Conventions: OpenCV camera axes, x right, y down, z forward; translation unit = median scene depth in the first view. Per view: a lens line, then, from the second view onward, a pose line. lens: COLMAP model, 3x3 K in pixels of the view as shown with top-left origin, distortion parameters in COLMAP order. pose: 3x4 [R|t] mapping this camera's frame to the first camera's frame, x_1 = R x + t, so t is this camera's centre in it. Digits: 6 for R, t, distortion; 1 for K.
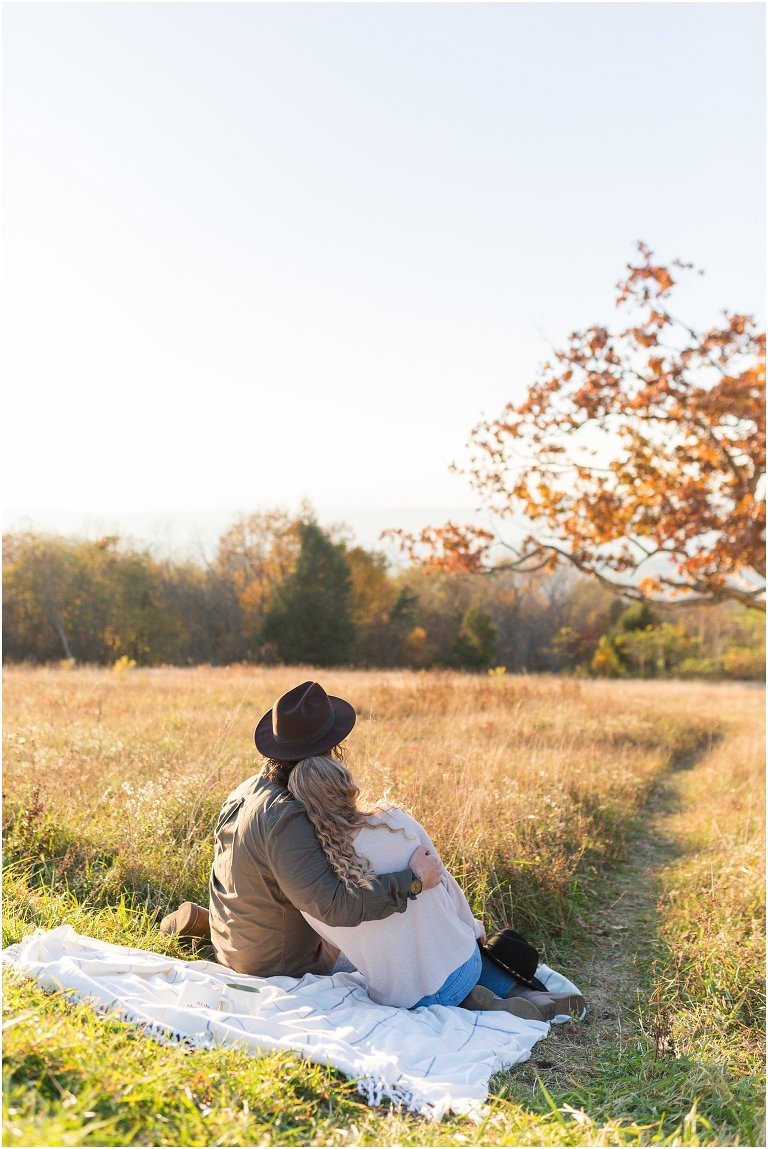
lens RADIAL K [[1125.3, 0, 384.3], [0, 1125.3, 614.4], [0, 0, 1]] dist [0.011329, -0.011444]
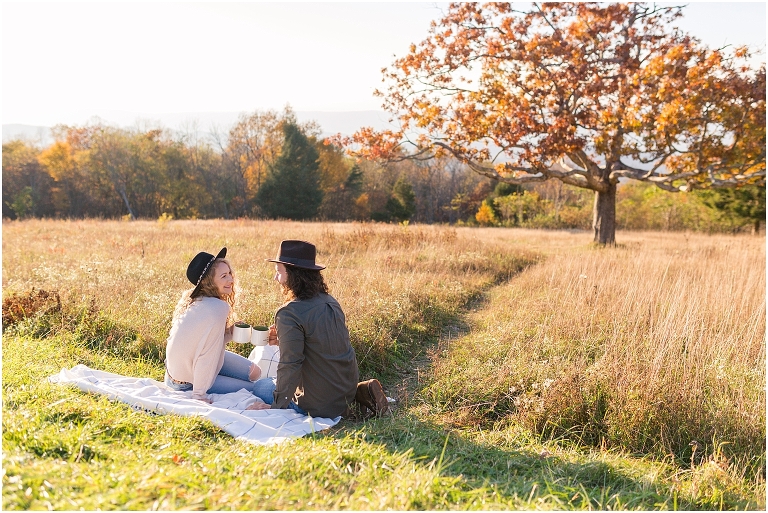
lens RADIAL K [[752.1, 0, 387.9], [0, 752.1, 256.9], [0, 0, 1]] dist [0.011329, -0.011444]
pose [[0.998490, -0.003234, 0.054839, 0.007741], [-0.002179, 0.995148, 0.098370, -0.002341], [-0.054891, -0.098341, 0.993638, -0.017678]]
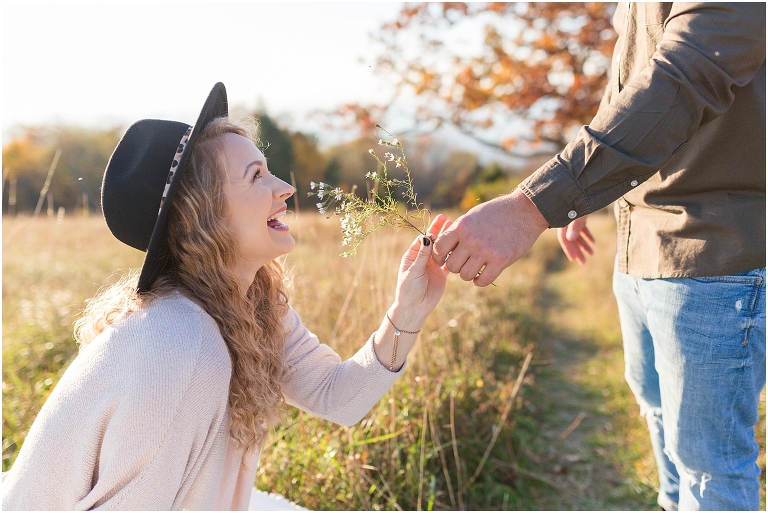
lens RADIAL K [[752.1, 0, 387.9], [0, 752.1, 256.9], [0, 0, 1]] dist [0.011329, -0.011444]
pose [[0.995754, -0.034330, 0.085415, 0.002569], [0.025329, 0.994222, 0.104317, 0.006003], [-0.088502, -0.101711, 0.990869, 0.040121]]
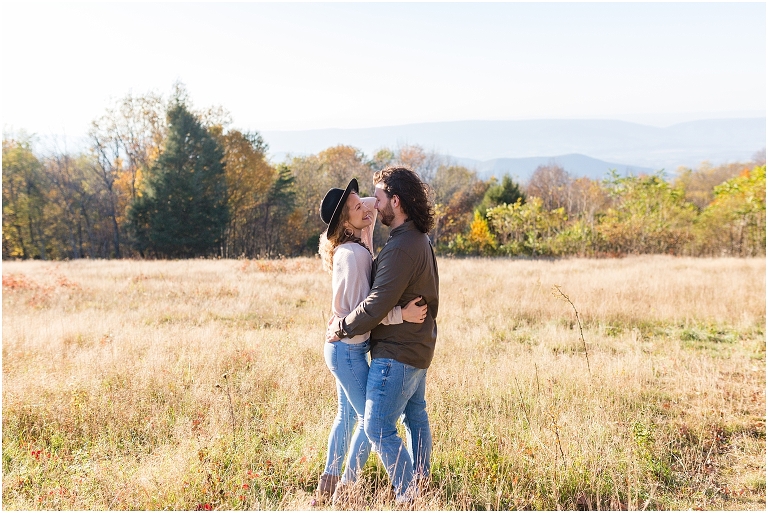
lens RADIAL K [[794.8, 0, 384.0], [0, 794.8, 256.5], [0, 0, 1]] dist [0.012581, 0.001214]
pose [[0.994796, -0.036971, 0.094945, 0.044237], [0.030696, 0.997299, 0.066727, 0.012175], [-0.097155, -0.063465, 0.993244, 0.300481]]
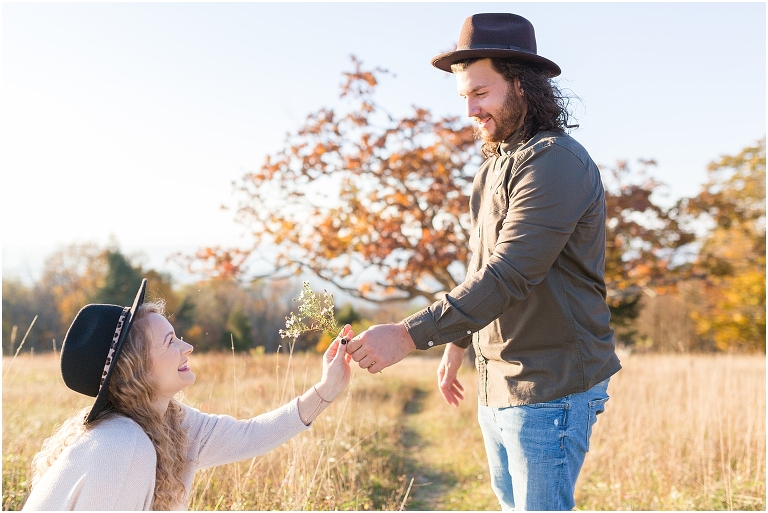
lens RADIAL K [[748.4, 0, 384.7], [0, 748.4, 257.0], [0, 0, 1]] dist [0.016470, -0.007904]
pose [[0.961217, 0.010895, 0.275577, -0.002116], [0.011881, 0.996656, -0.080842, 0.005098], [-0.275536, 0.080981, 0.957874, 0.030496]]
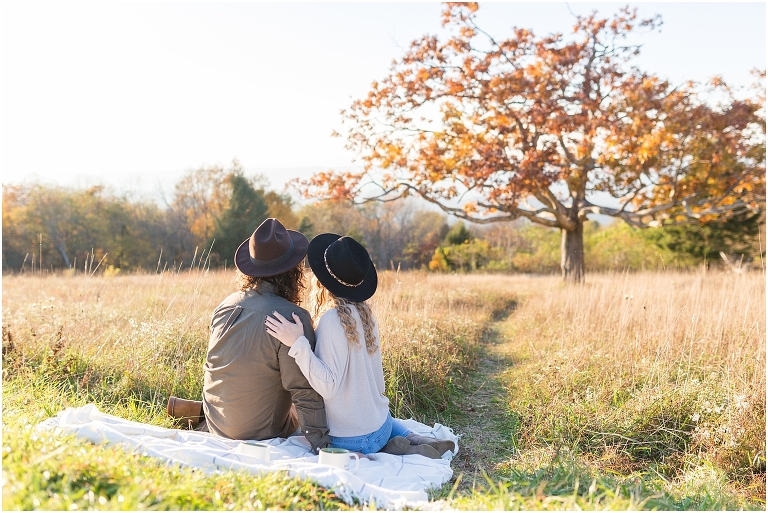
lens RADIAL K [[748.4, 0, 384.7], [0, 748.4, 257.0], [0, 0, 1]] dist [0.016470, -0.007904]
pose [[0.991734, -0.025018, 0.125852, -0.002690], [0.021867, 0.999413, 0.026362, 0.004552], [-0.126438, -0.023392, 0.991699, 0.004479]]
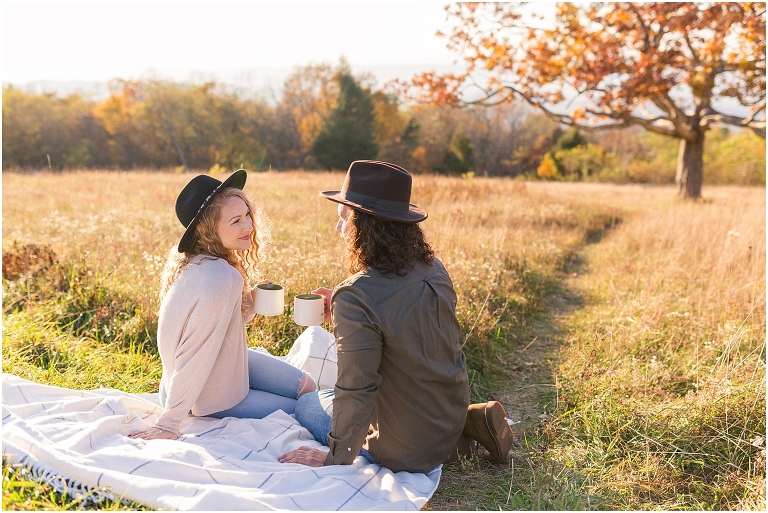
lens RADIAL K [[748.4, 0, 384.7], [0, 748.4, 257.0], [0, 0, 1]] dist [0.016470, -0.007904]
pose [[0.999785, 0.004491, -0.020250, 0.004744], [-0.001268, 0.987685, 0.156448, 0.001774], [0.020703, -0.156389, 0.987479, 0.013484]]
